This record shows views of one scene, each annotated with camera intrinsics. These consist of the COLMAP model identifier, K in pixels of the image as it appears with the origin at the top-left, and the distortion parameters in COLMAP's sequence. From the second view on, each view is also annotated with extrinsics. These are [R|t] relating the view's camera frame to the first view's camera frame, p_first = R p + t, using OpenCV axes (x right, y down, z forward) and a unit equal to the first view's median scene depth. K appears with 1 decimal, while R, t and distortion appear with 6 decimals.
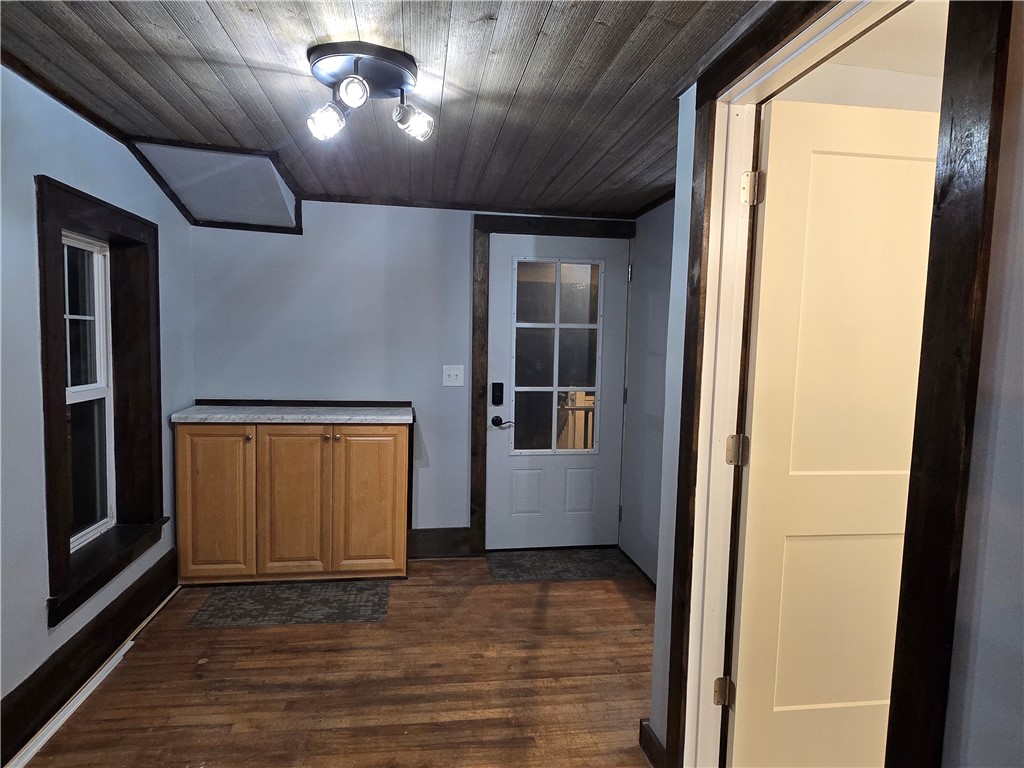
lens RADIAL K [[600.2, 0, 510.1], [0, 600.2, 384.8], [0, 0, 1]] dist [-0.001517, -0.002811]
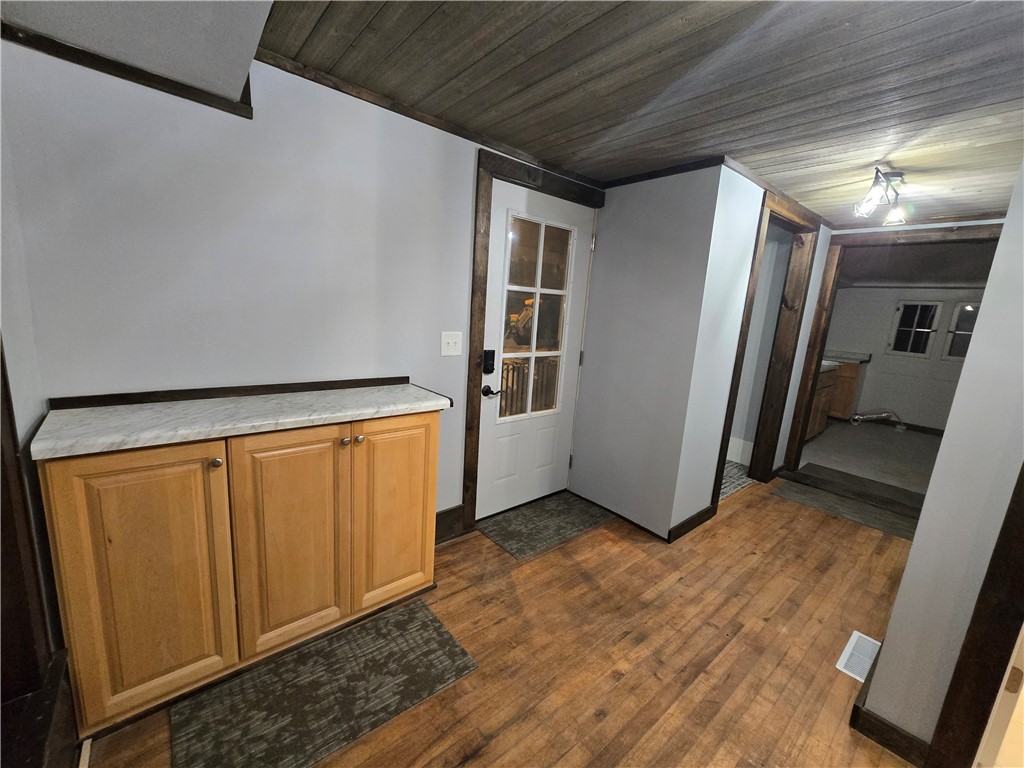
lens RADIAL K [[417.5, 0, 505.2], [0, 417.5, 388.6], [0, 0, 1]] dist [-0.004529, -0.000396]
pose [[0.852559, -0.070349, 0.517875, -0.386547], [-0.003167, 0.990186, 0.139723, -0.039378], [-0.522622, -0.120763, 0.843969, 0.500352]]
